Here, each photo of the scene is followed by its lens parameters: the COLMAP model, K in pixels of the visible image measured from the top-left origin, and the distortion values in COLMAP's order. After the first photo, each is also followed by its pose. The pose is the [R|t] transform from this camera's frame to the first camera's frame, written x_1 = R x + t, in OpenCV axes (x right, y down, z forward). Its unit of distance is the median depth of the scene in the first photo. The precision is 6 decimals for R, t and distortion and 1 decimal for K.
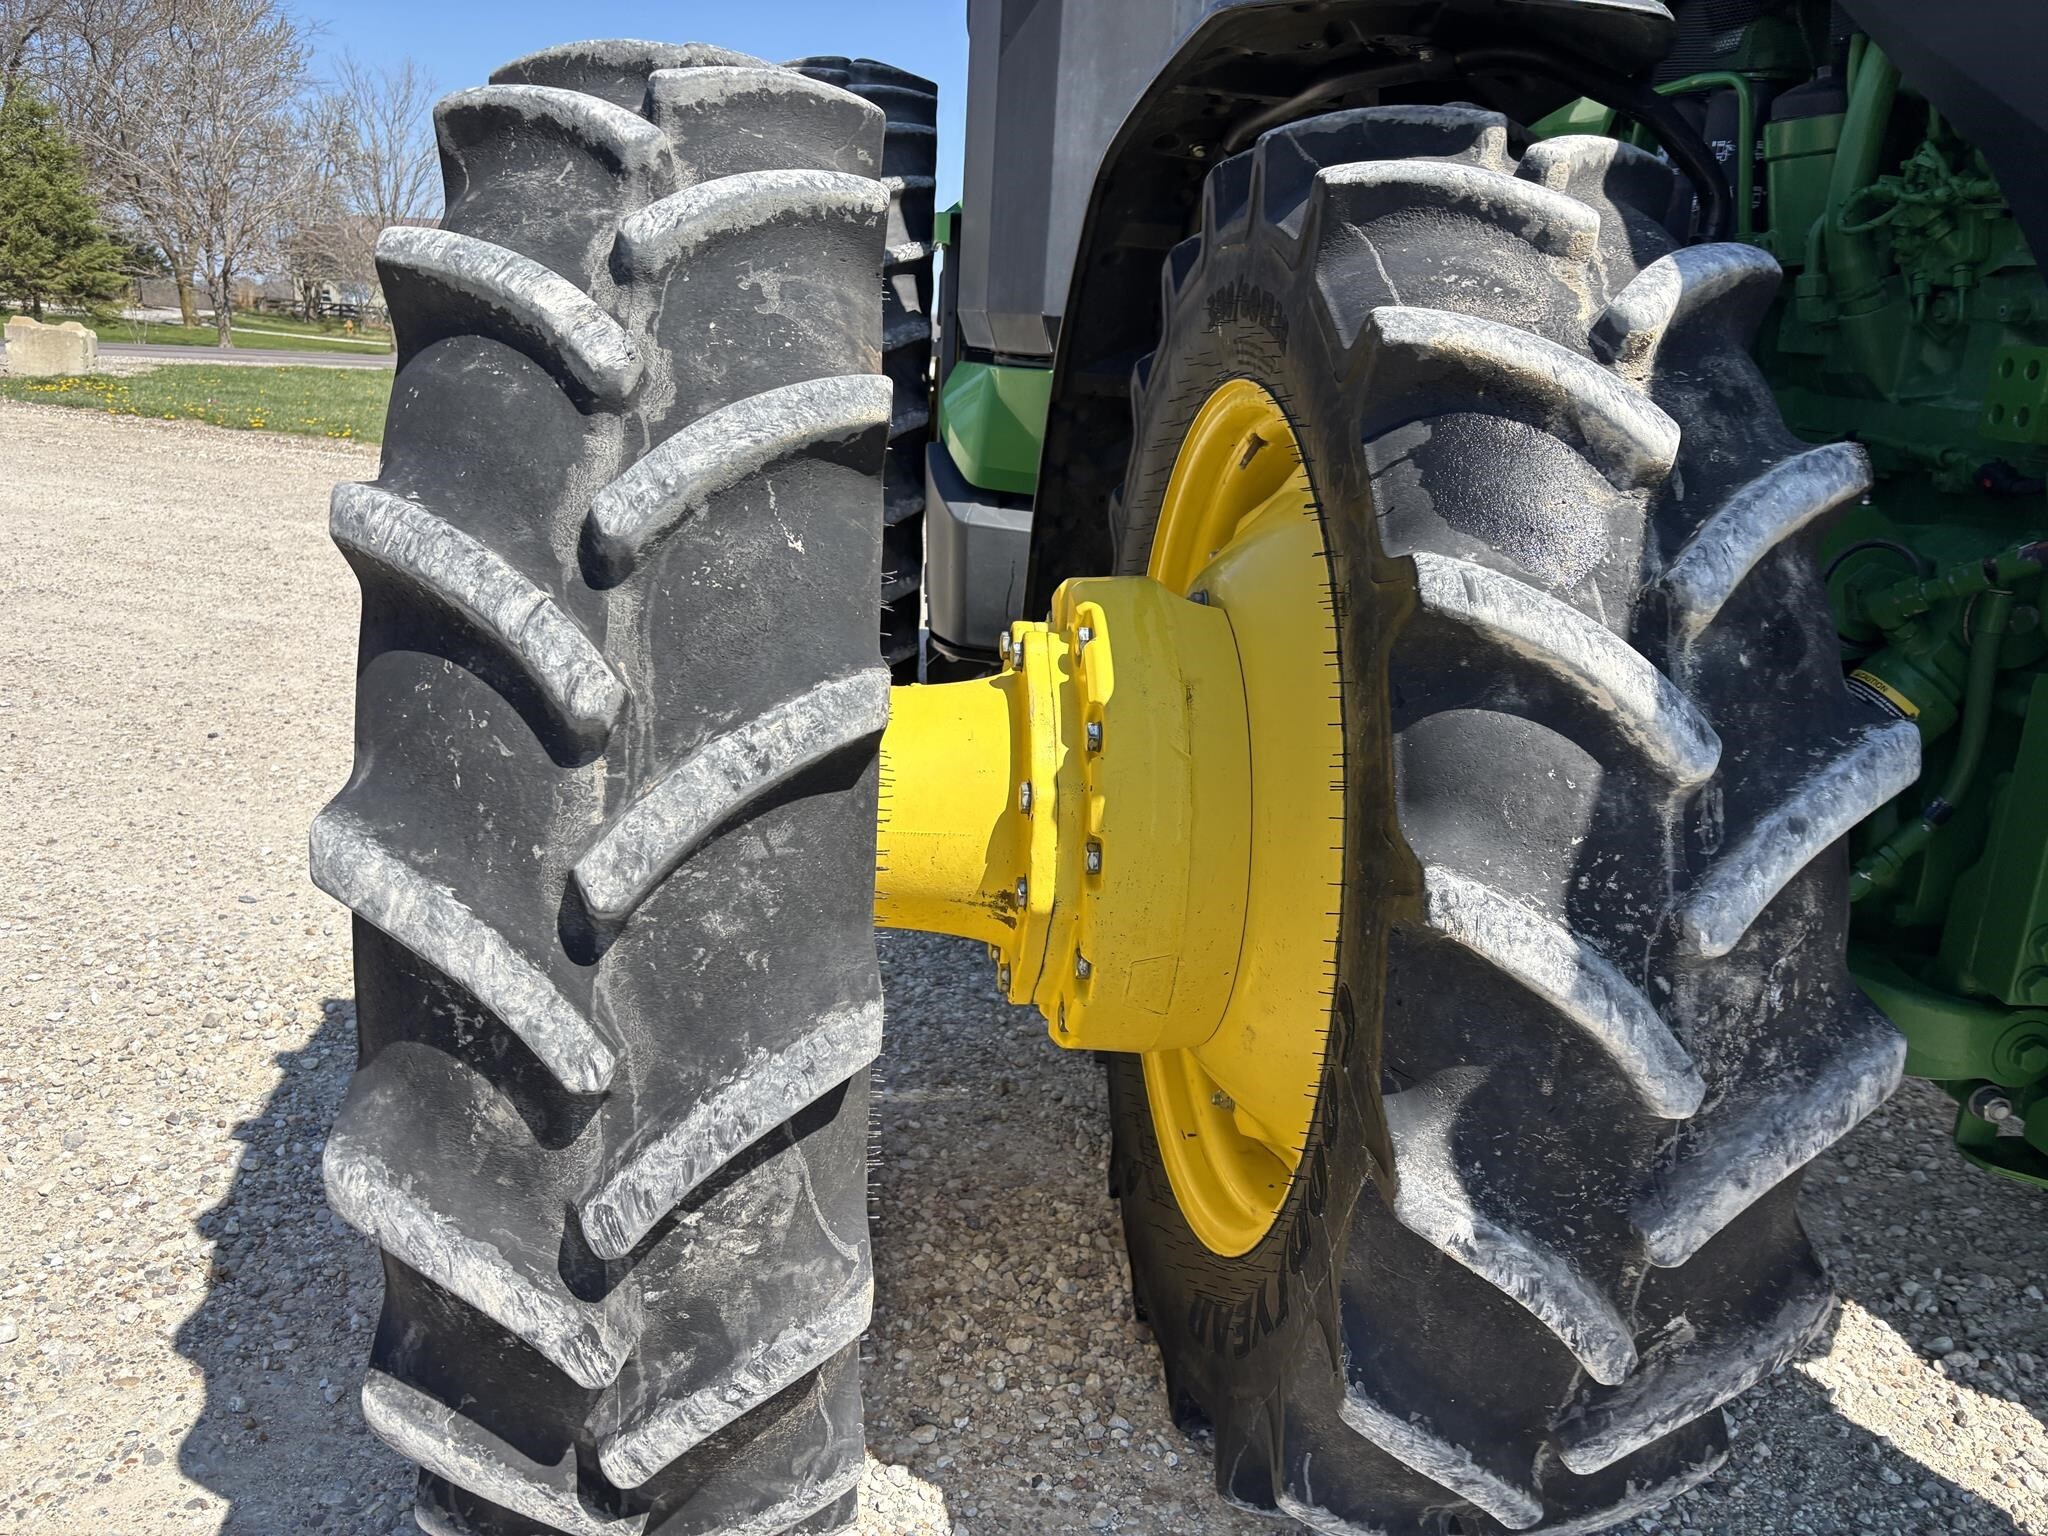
lens RADIAL K [[1533.7, 0, 992.5], [0, 1533.7, 810.3], [0, 0, 1]] dist [-0.001794, -0.009701]
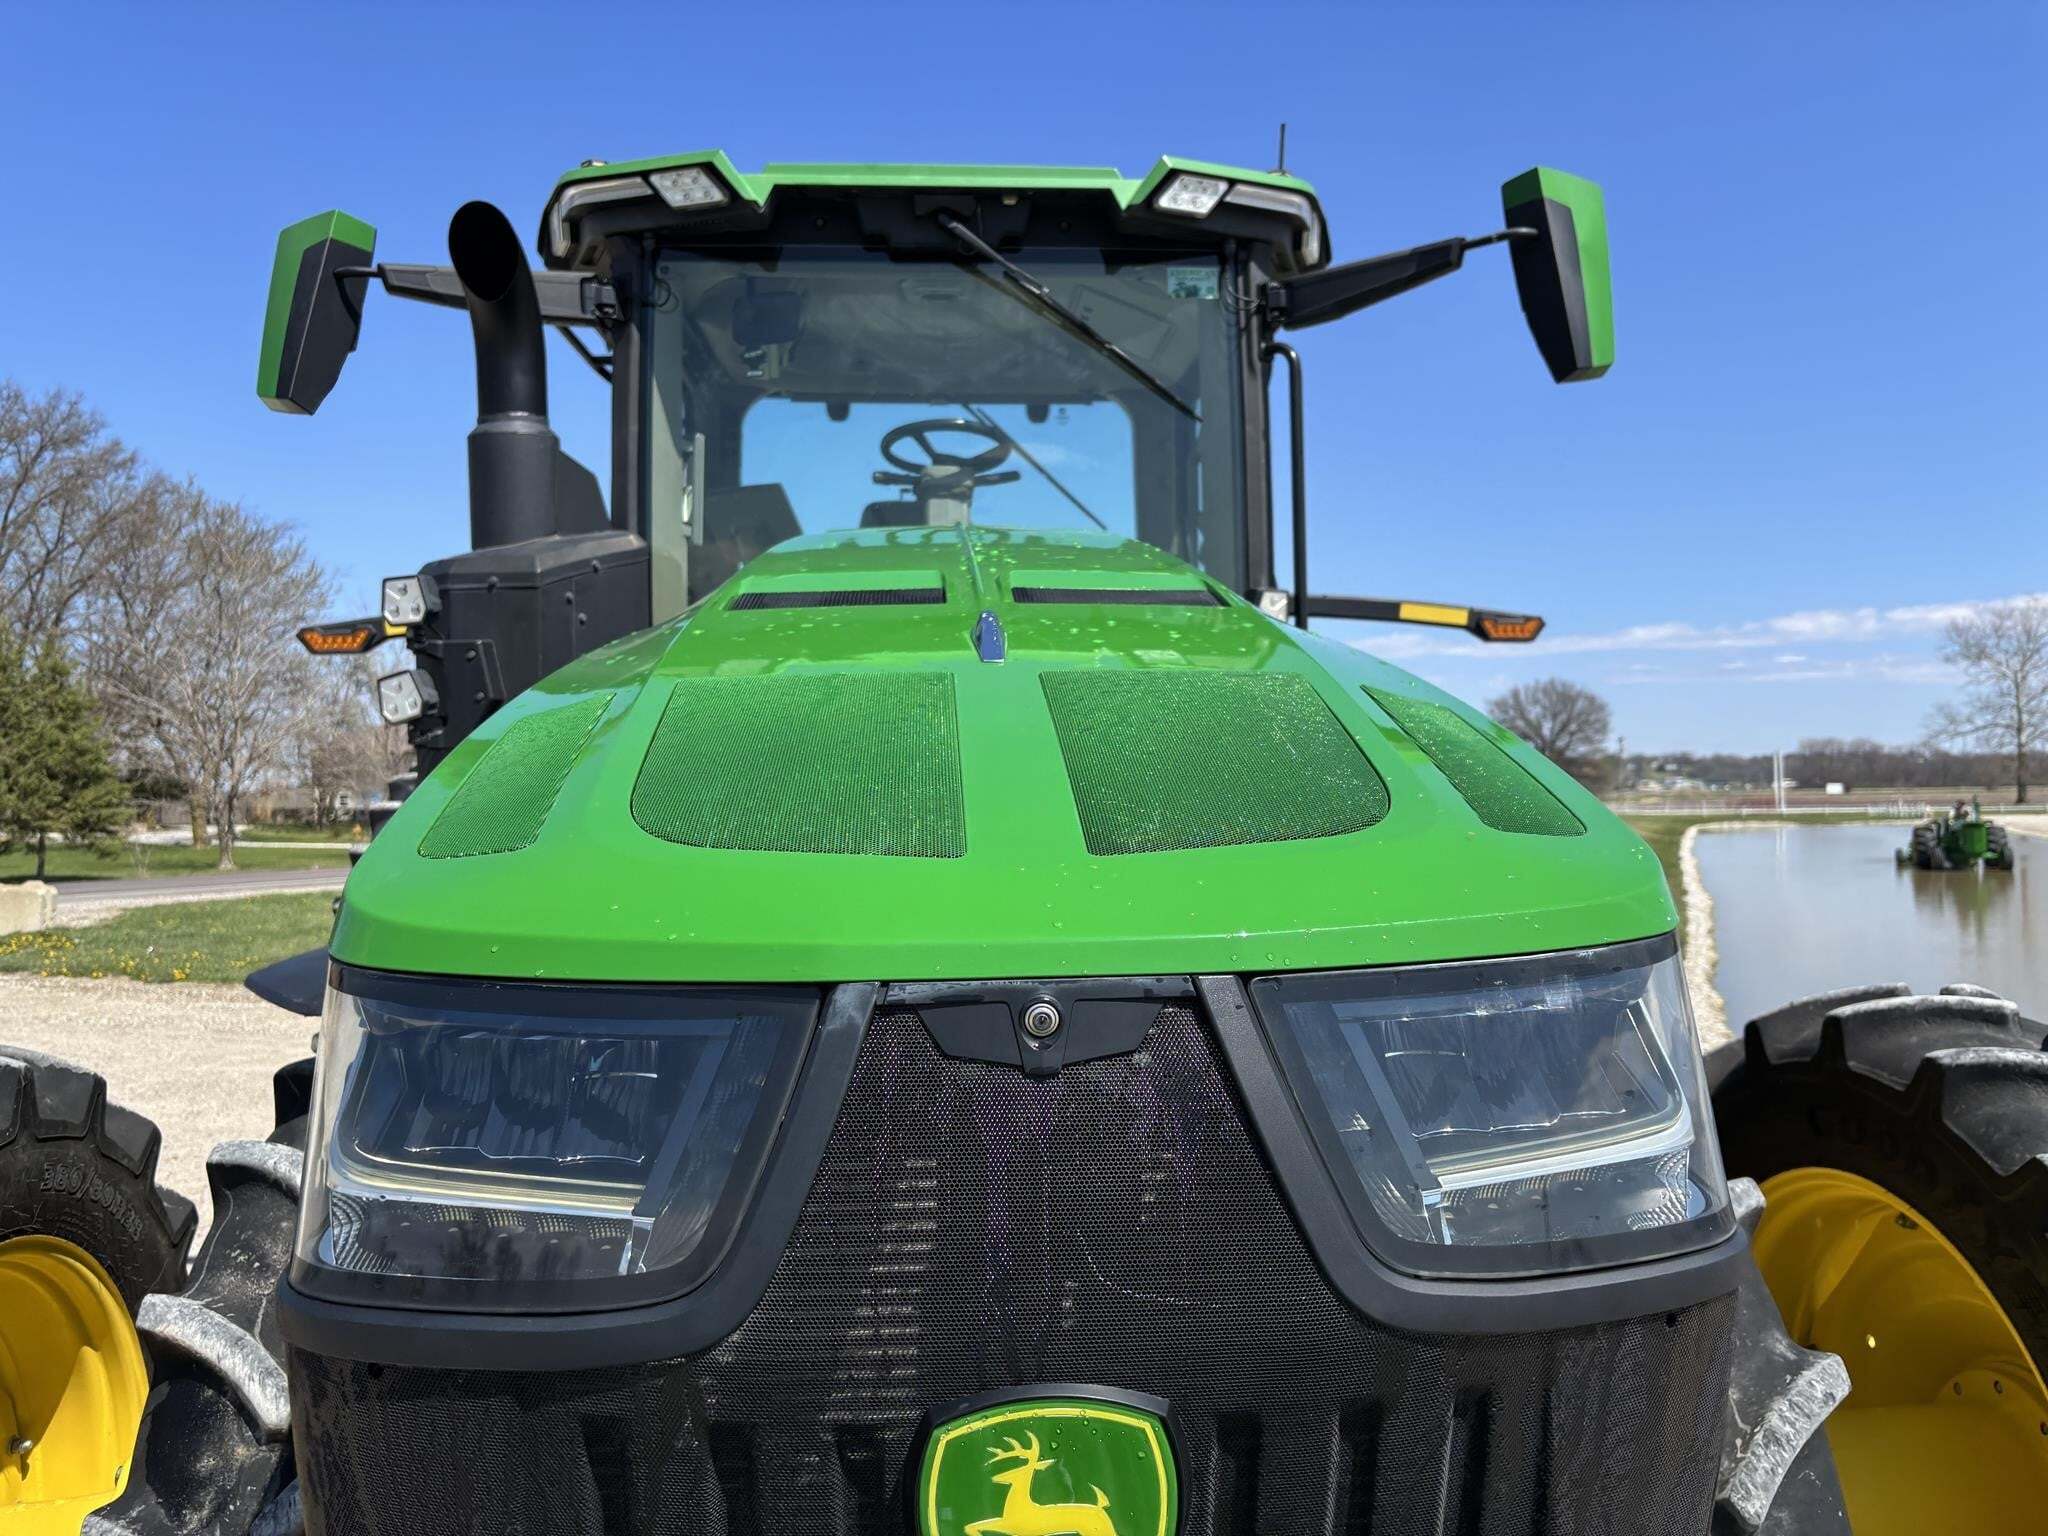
lens RADIAL K [[1544.1, 0, 1022.3], [0, 1544.1, 782.1], [0, 0, 1]] dist [0.014754, -0.022346]
pose [[0.996803, -0.078415, 0.015341, 0.958768], [0.079448, 0.952284, -0.294693, -0.265894], [0.008499, 0.294970, 0.955469, -0.421708]]
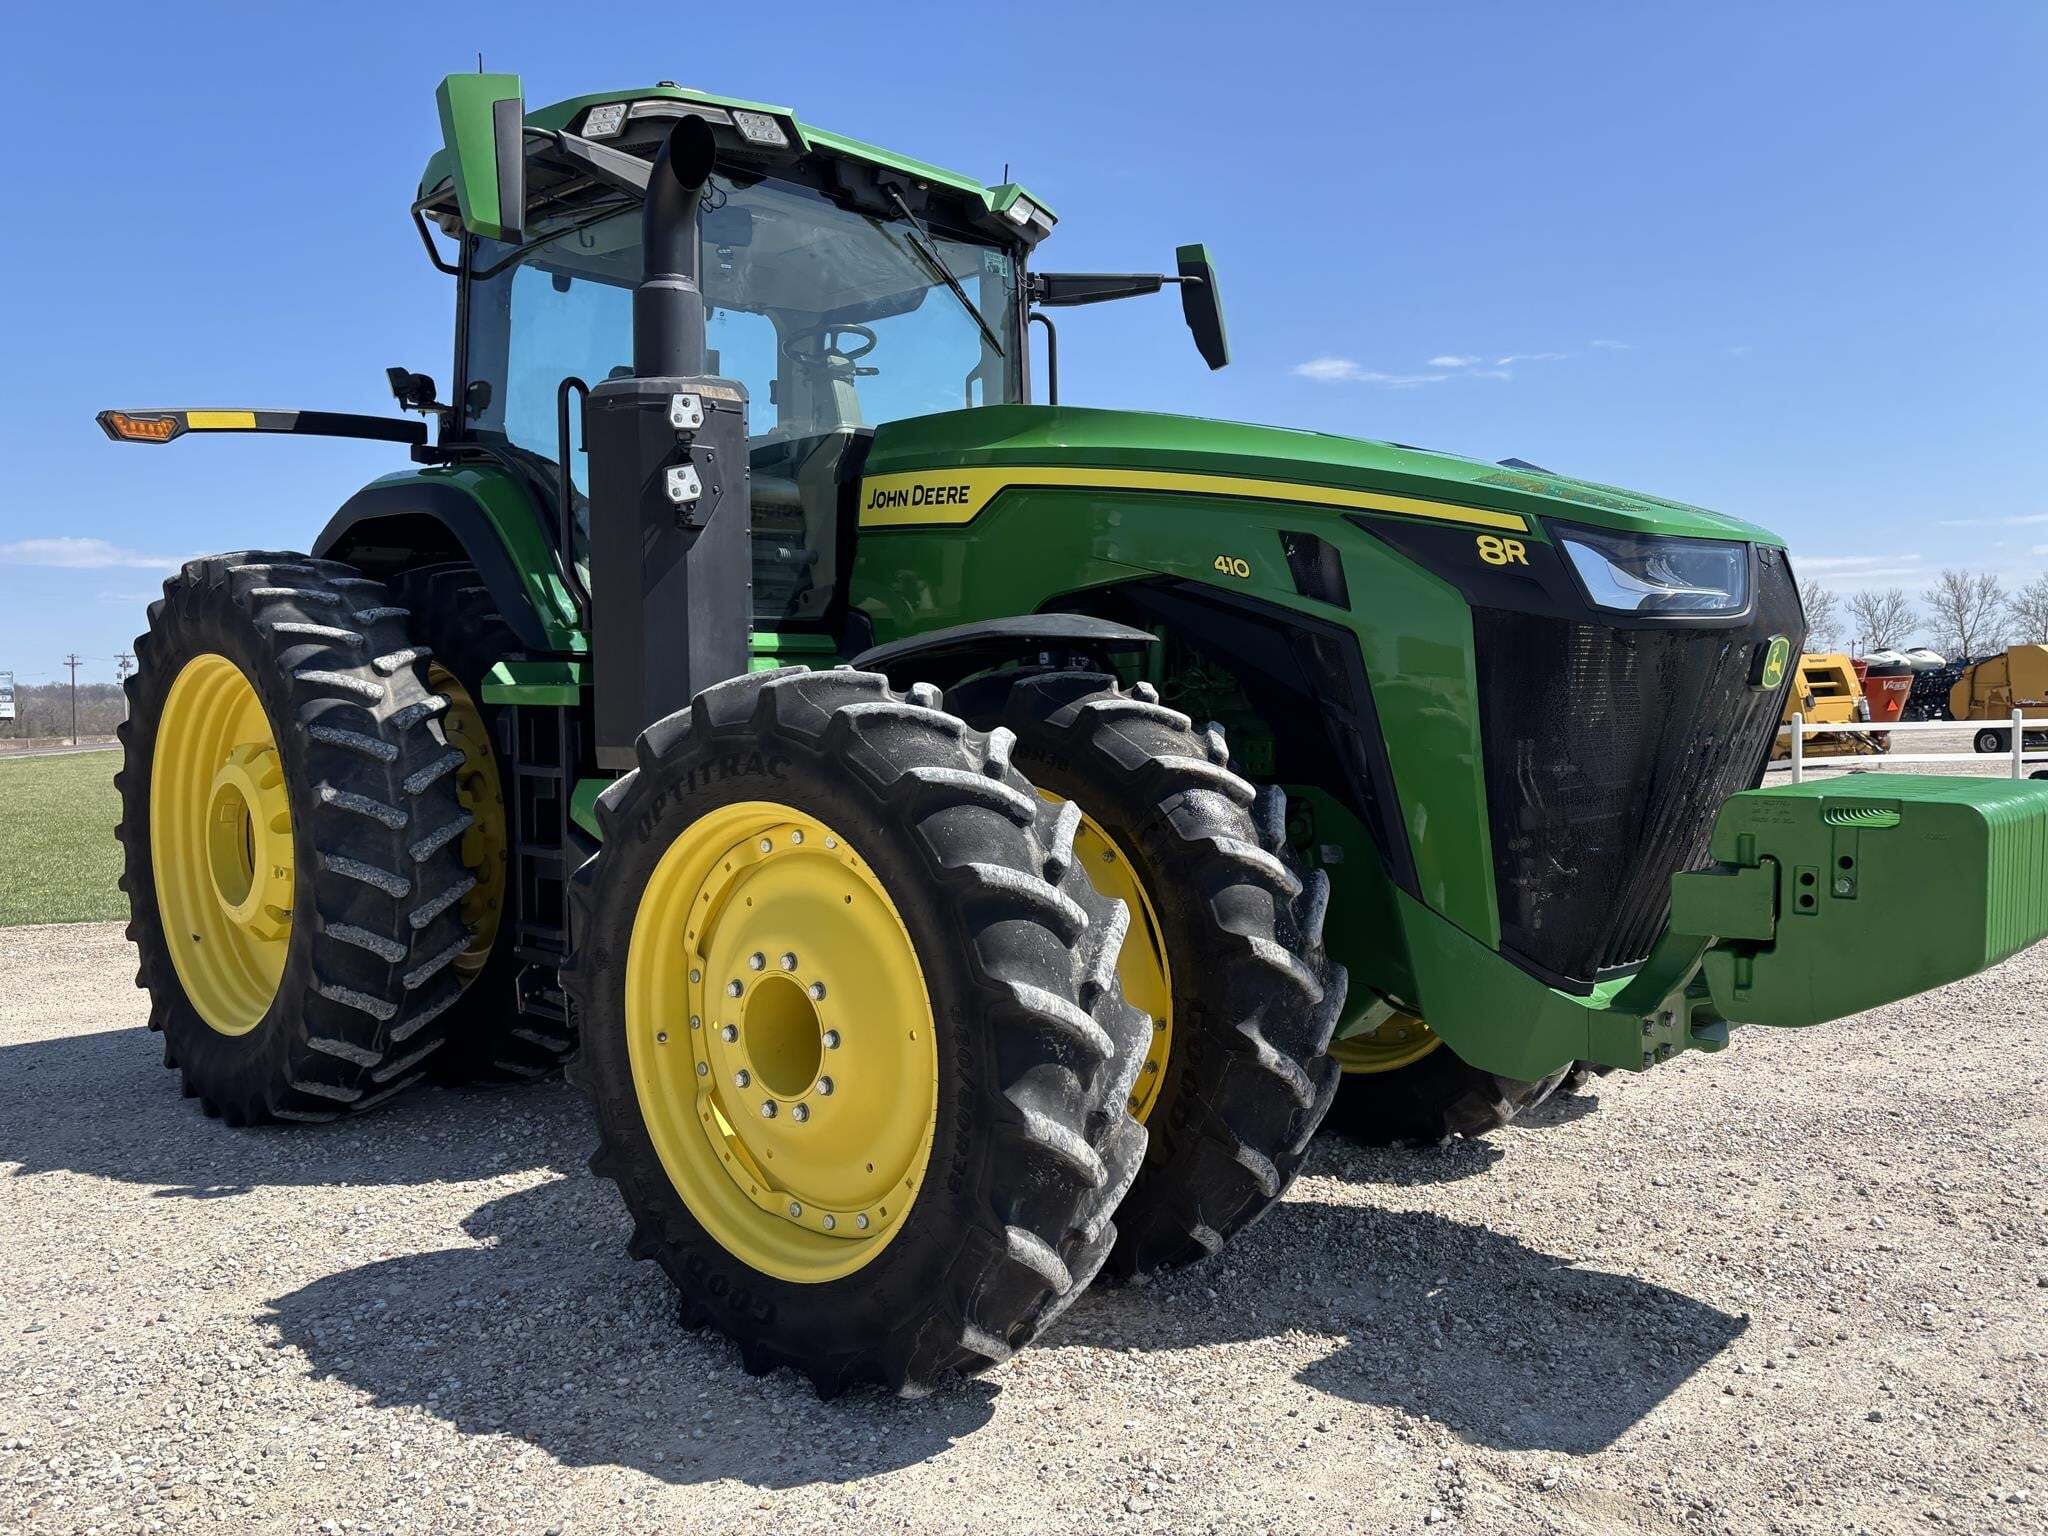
lens RADIAL K [[1544.1, 0, 1022.3], [0, 1544.1, 782.1], [0, 0, 1]] dist [0.014754, -0.022346]
pose [[0.726240, -0.112486, 0.678176, -1.677336], [0.259206, 0.958513, -0.118593, -0.006532], [-0.636700, 0.261914, 0.725268, -0.810706]]
